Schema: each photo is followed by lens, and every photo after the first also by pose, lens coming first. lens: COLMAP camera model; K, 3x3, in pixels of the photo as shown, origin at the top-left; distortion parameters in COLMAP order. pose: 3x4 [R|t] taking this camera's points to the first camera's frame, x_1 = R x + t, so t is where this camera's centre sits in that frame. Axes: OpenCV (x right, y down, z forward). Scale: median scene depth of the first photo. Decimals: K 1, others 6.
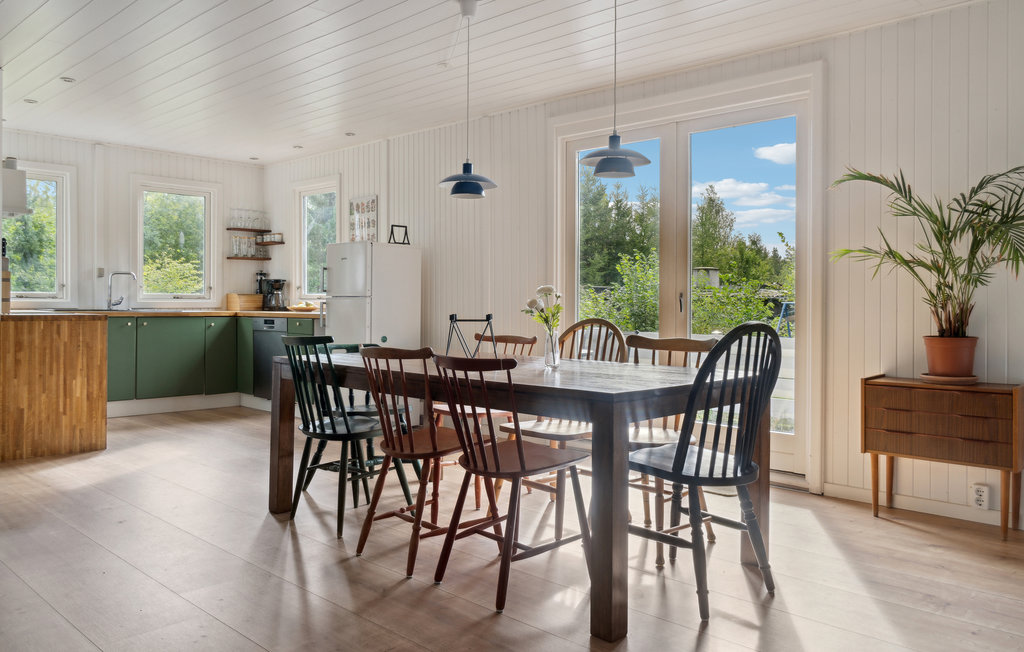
lens RADIAL K [[826.2, 0, 515.7], [0, 826.2, 312.0], [0, 0, 1]] dist [0.003688, -0.002677]
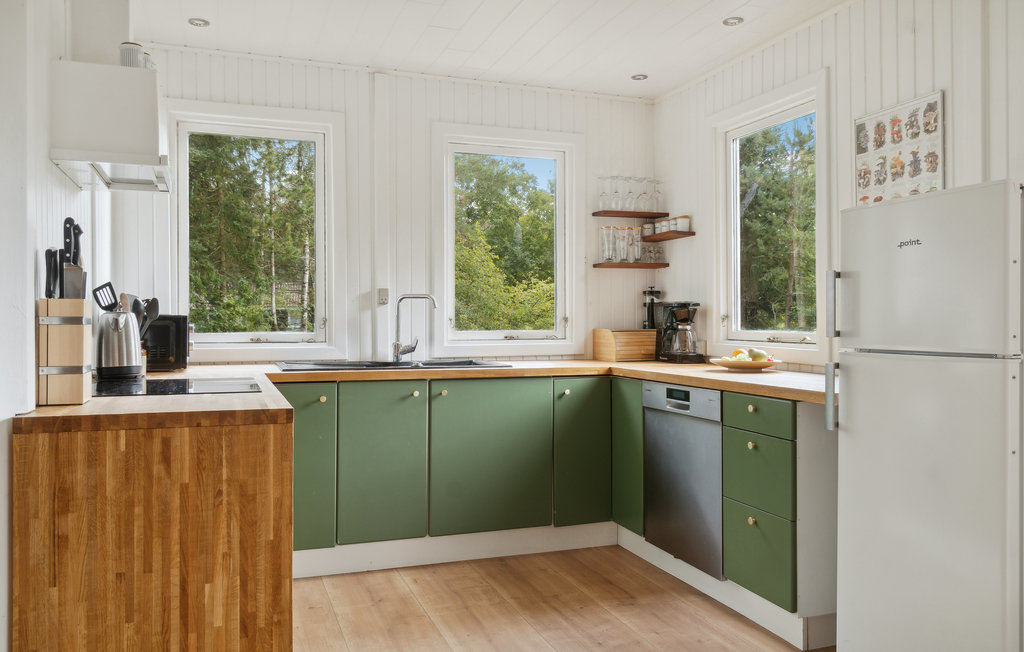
lens RADIAL K [[826.2, 0, 515.7], [0, 826.2, 312.0], [0, 0, 1]] dist [0.003688, -0.002677]
pose [[0.907595, -0.012587, -0.419659, -0.182991], [0.003626, 0.999748, -0.022142, -0.024422], [0.419832, 0.018574, 0.907412, 0.530617]]
